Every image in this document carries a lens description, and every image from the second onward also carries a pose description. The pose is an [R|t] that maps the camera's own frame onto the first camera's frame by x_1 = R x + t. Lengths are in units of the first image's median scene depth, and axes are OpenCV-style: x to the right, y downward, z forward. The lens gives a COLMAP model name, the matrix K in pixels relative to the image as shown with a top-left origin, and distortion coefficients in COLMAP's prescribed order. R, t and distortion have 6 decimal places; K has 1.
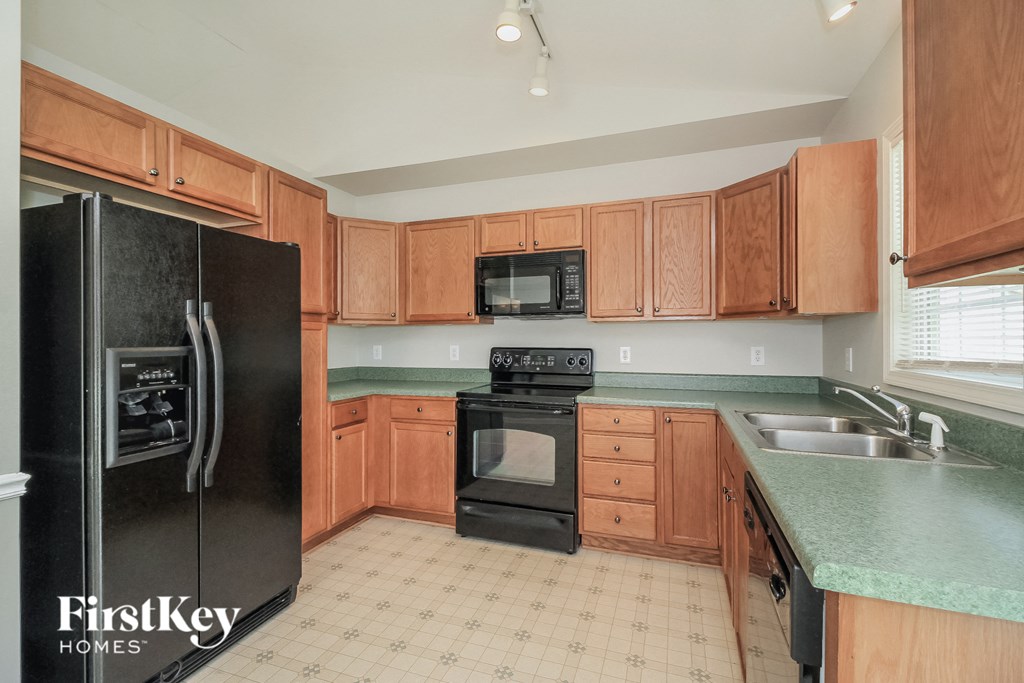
lens RADIAL K [[471.6, 0, 515.4], [0, 471.6, 343.9], [0, 0, 1]] dist [-0.001294, -0.003758]
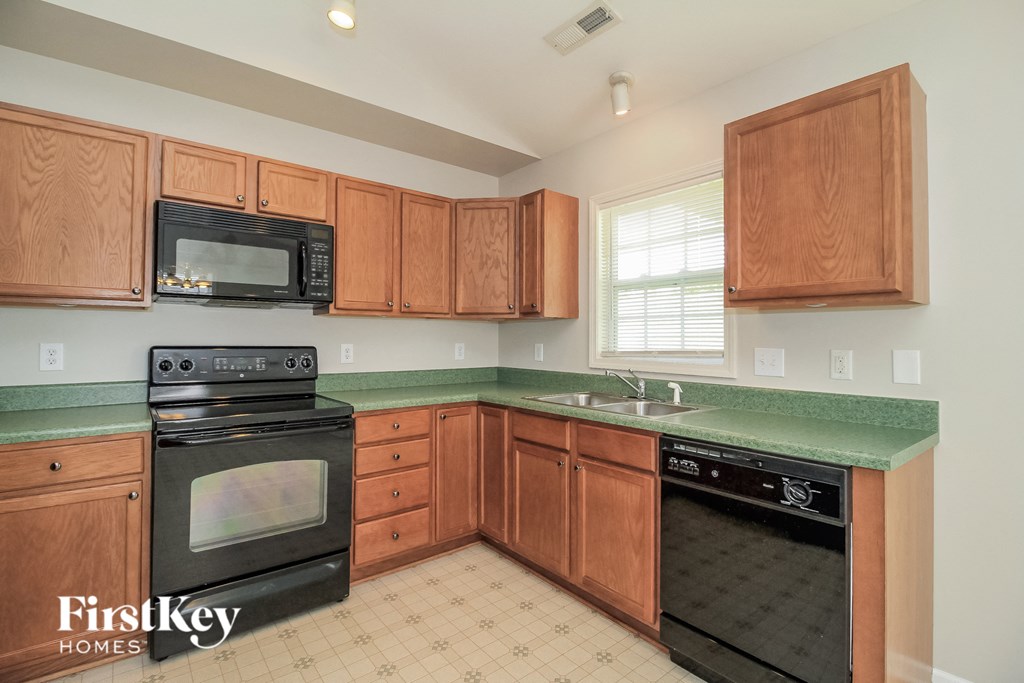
lens RADIAL K [[471.6, 0, 518.3], [0, 471.6, 334.7], [0, 0, 1]] dist [-0.001294, -0.003758]
pose [[0.516513, 0.013342, 0.856175, -0.425200], [0.000802, 0.999871, -0.016064, 0.003169], [-0.856279, 0.008984, 0.516435, 0.321085]]
